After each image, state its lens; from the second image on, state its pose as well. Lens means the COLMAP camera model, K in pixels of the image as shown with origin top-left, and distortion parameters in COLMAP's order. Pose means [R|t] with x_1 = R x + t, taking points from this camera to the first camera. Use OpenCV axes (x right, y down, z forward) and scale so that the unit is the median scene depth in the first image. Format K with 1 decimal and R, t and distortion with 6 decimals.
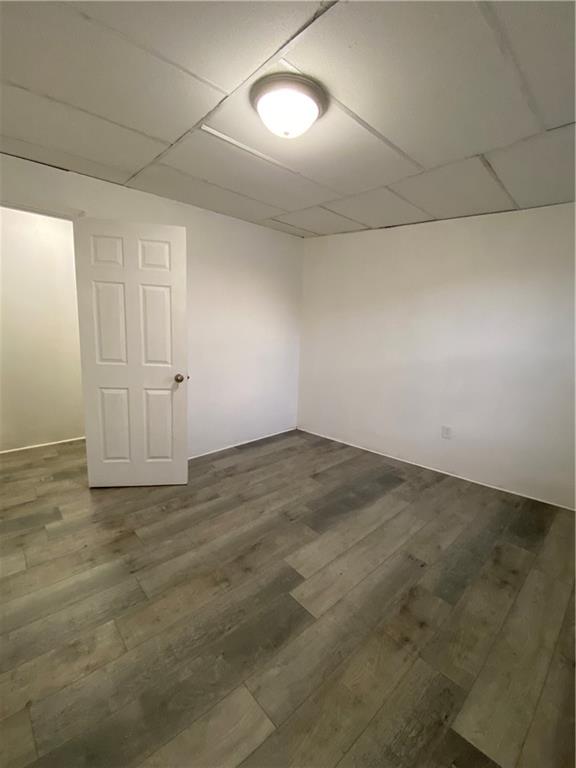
lens RADIAL K [[323.3, 0, 286.4], [0, 323.3, 377.0], [0, 0, 1]] dist [0.017955, -0.016748]
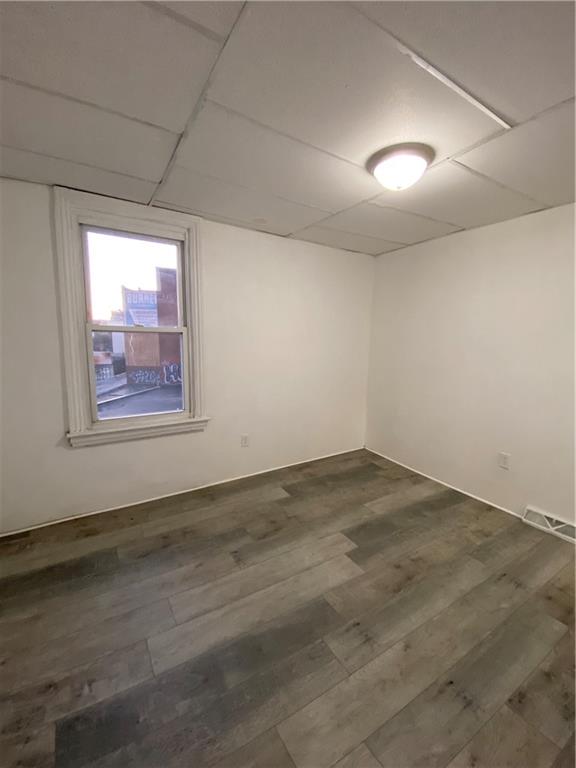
lens RADIAL K [[323.3, 0, 288.9], [0, 323.3, 376.2], [0, 0, 1]] dist [0.017955, -0.016748]
pose [[-0.981495, -0.082262, 0.172919, 0.091933], [-0.029448, 0.957122, 0.288183, -0.287808], [-0.189212, 0.277758, -0.941833, 1.691706]]
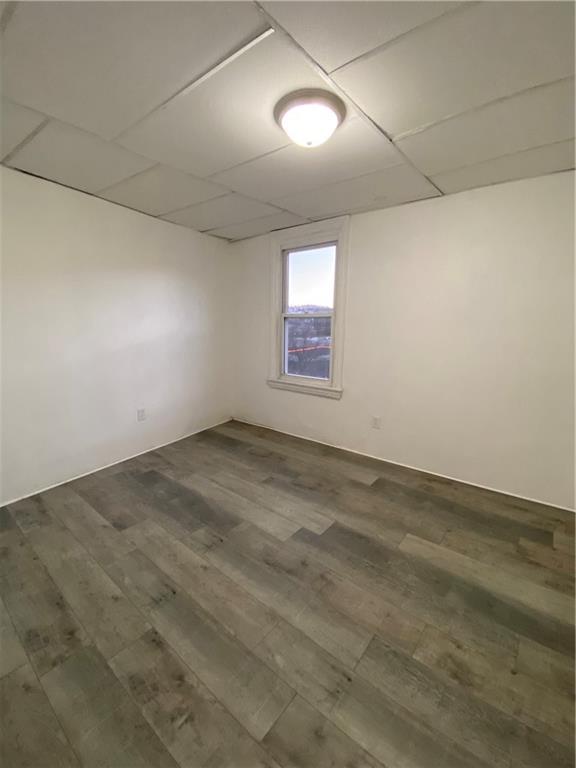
lens RADIAL K [[323.3, 0, 291.0], [0, 323.3, 377.1], [0, 0, 1]] dist [0.017955, -0.016748]
pose [[-0.152773, -0.207151, 0.966307, -0.848153], [0.144158, 0.962655, 0.229159, -0.174173], [-0.977691, 0.174310, -0.117205, 0.929257]]
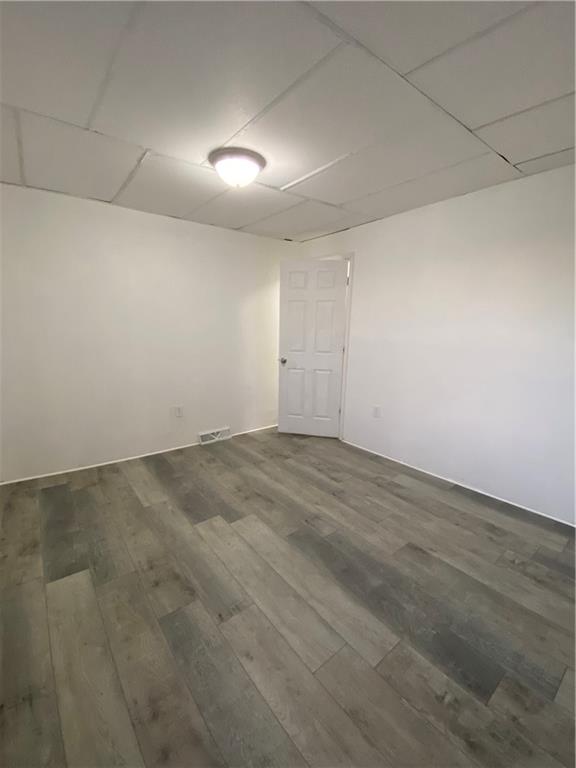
lens RADIAL K [[323.3, 0, 289.2], [0, 323.3, 375.8], [0, 0, 1]] dist [0.017955, -0.016748]
pose [[-0.068014, 0.119197, -0.990538, 1.033969], [-0.182207, 0.974656, 0.129797, -0.114597], [0.980905, 0.189311, -0.044571, 1.002863]]
